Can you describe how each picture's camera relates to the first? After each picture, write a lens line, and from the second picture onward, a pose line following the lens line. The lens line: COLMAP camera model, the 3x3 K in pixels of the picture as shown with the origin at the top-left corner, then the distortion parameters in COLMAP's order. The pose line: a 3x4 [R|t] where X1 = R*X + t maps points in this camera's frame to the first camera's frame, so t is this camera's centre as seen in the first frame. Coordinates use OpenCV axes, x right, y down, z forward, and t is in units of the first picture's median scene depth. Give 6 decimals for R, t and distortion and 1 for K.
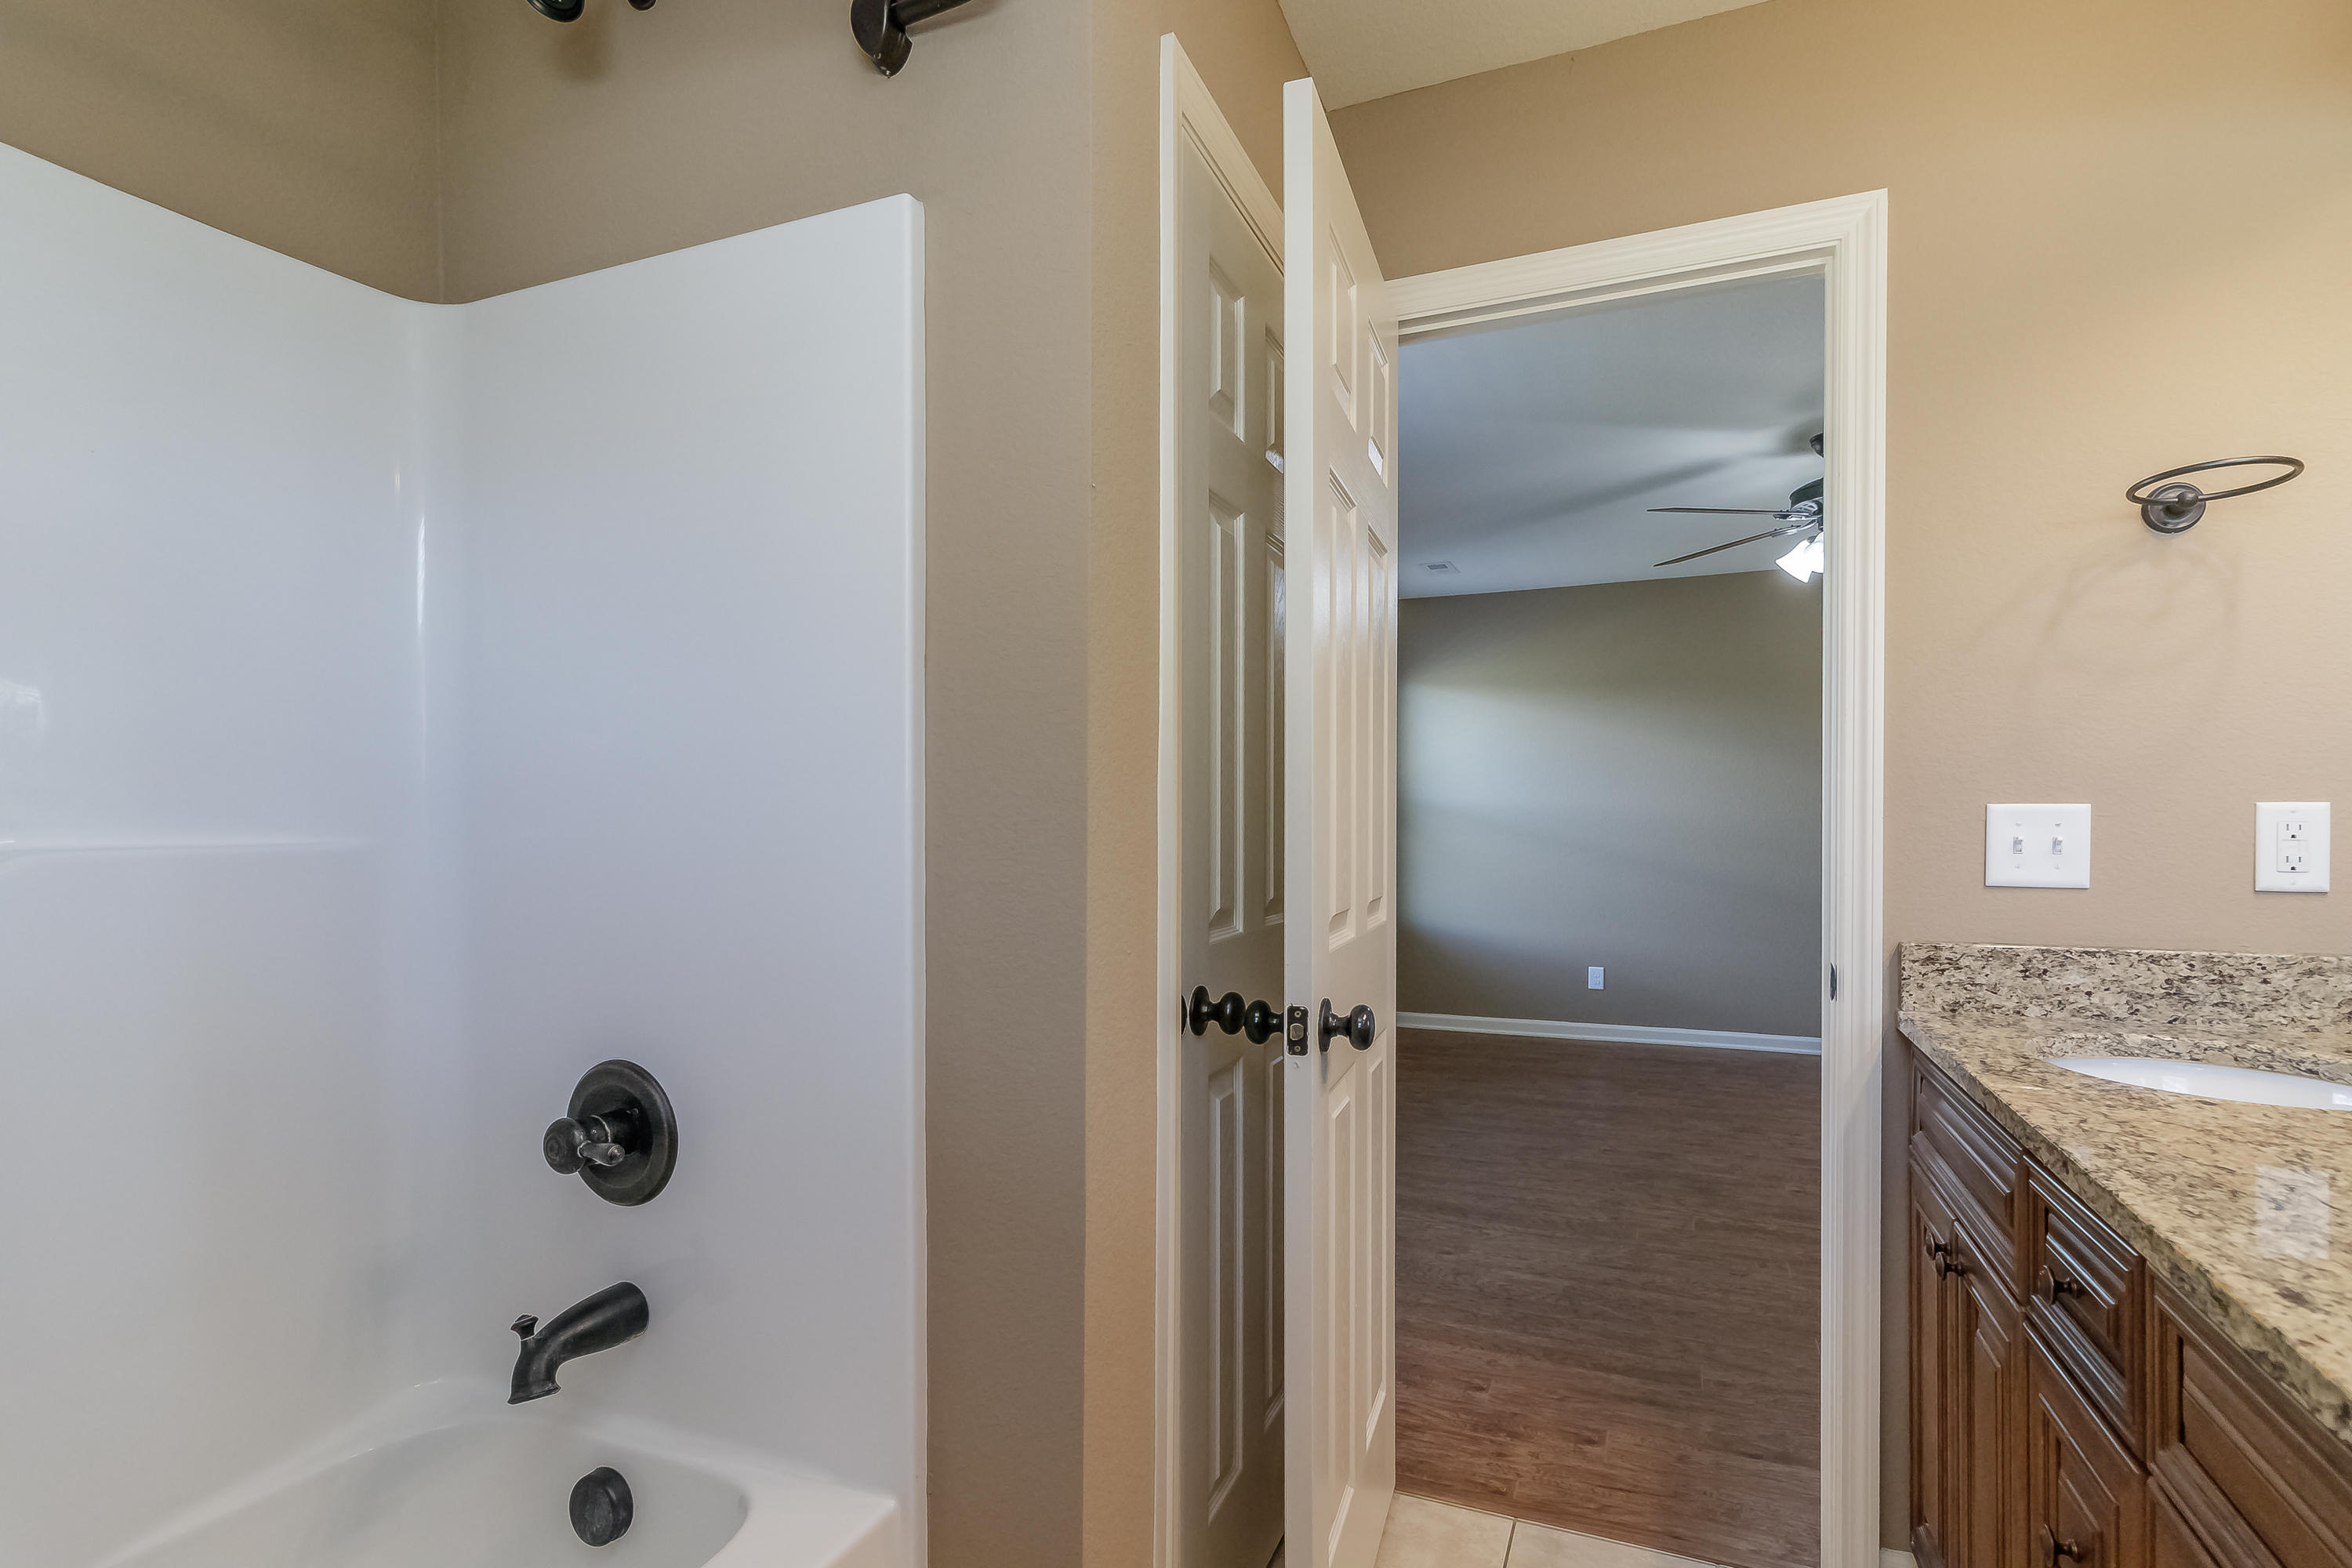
lens RADIAL K [[1178.5, 0, 1119.1], [0, 1178.5, 831.4], [0, 0, 1]] dist [-0.001505, 0.000630]
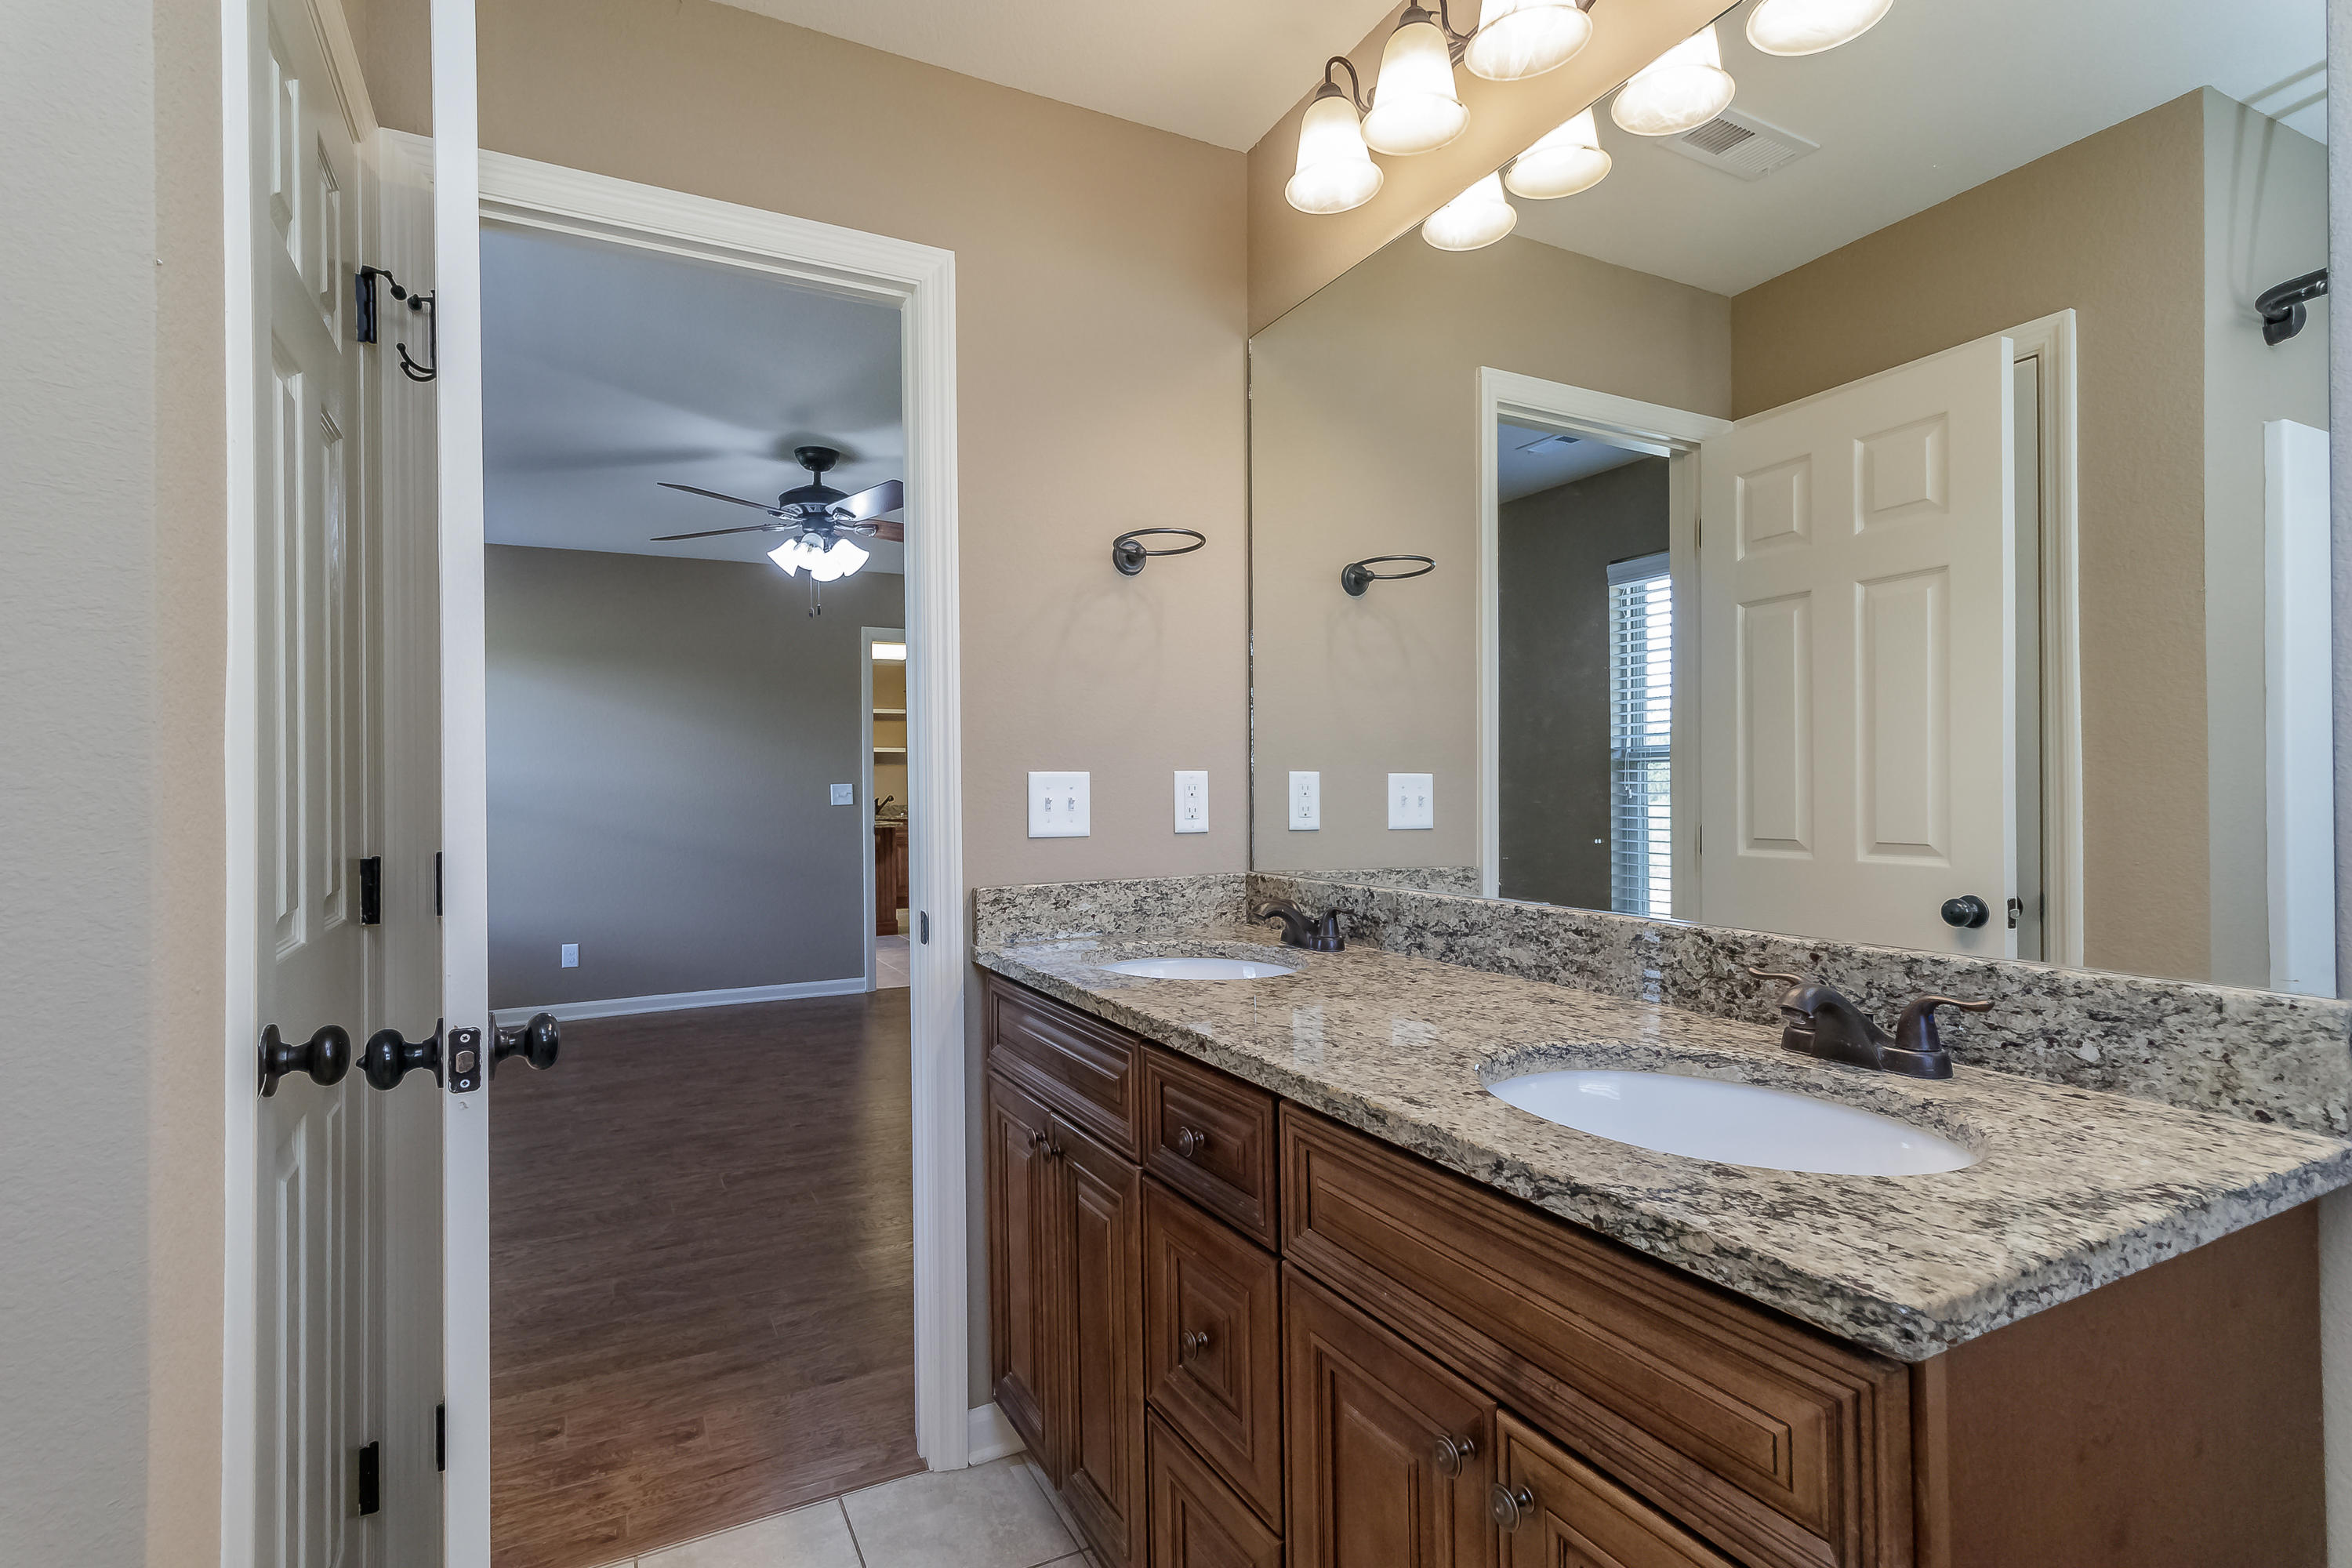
lens RADIAL K [[1140.5, 0, 1162.8], [0, 1140.5, 777.7], [0, 0, 1]] dist [0.000547, 0.002359]
pose [[0.613965, 0.001070, 0.789332, -0.124199], [0.017274, 0.999741, -0.014792, 0.003252], [-0.789144, 0.022717, 0.613788, 0.142982]]
